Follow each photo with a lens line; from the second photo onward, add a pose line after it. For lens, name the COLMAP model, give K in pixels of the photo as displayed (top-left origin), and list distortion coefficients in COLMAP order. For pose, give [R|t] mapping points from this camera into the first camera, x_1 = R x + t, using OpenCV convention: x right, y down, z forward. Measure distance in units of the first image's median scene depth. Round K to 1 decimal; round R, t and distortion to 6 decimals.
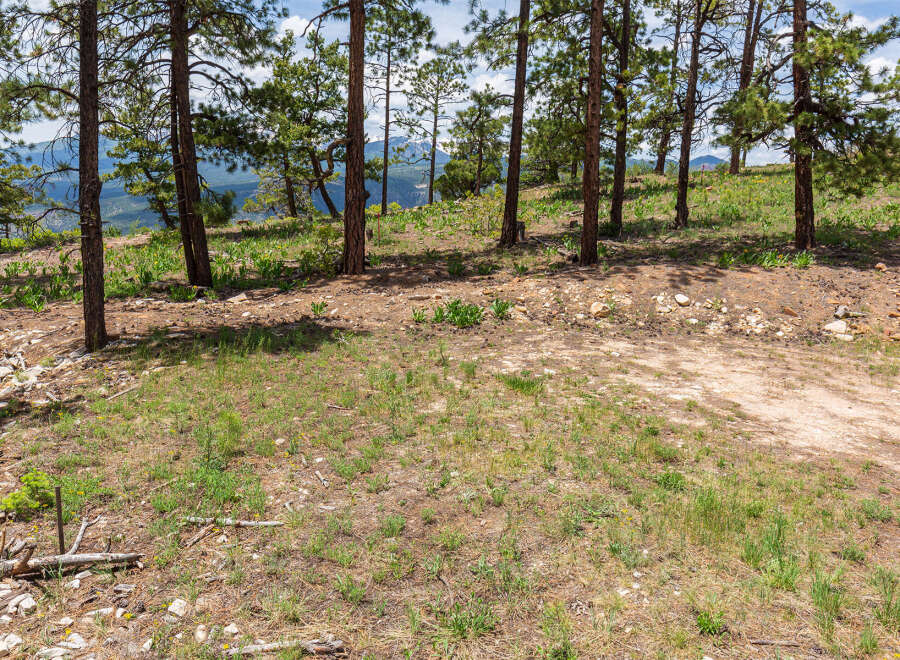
lens RADIAL K [[609.5, 0, 427.3], [0, 609.5, 372.2], [0, 0, 1]] dist [0.003452, -0.002703]
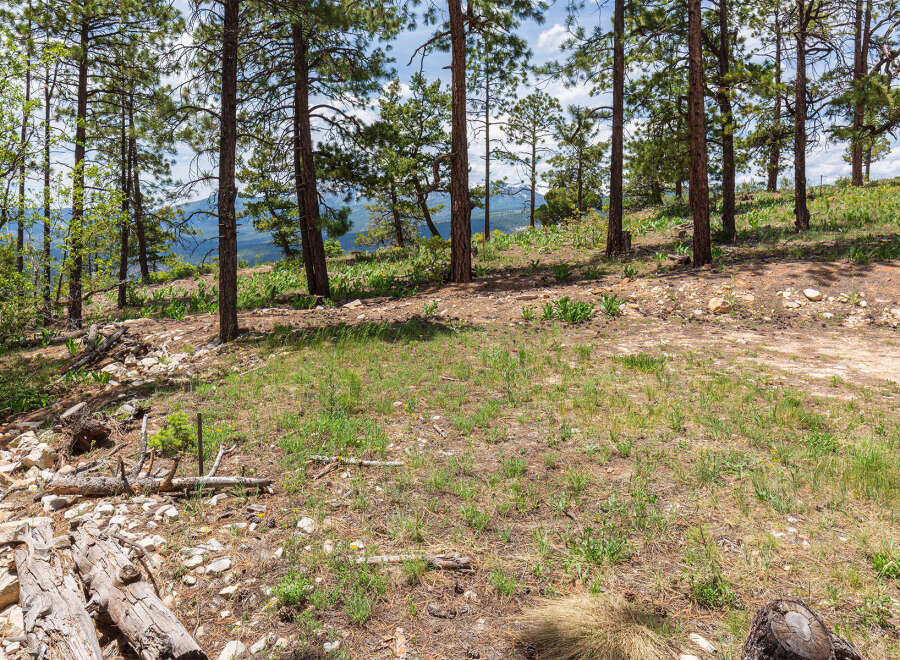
lens RADIAL K [[609.5, 0, 427.3], [0, 609.5, 372.2], [0, 0, 1]] dist [0.003452, -0.002703]
pose [[0.985445, -0.041762, -0.164788, -0.014863], [0.021057, 0.991876, -0.125450, 0.122002], [0.168688, 0.120155, 0.978319, 0.004871]]
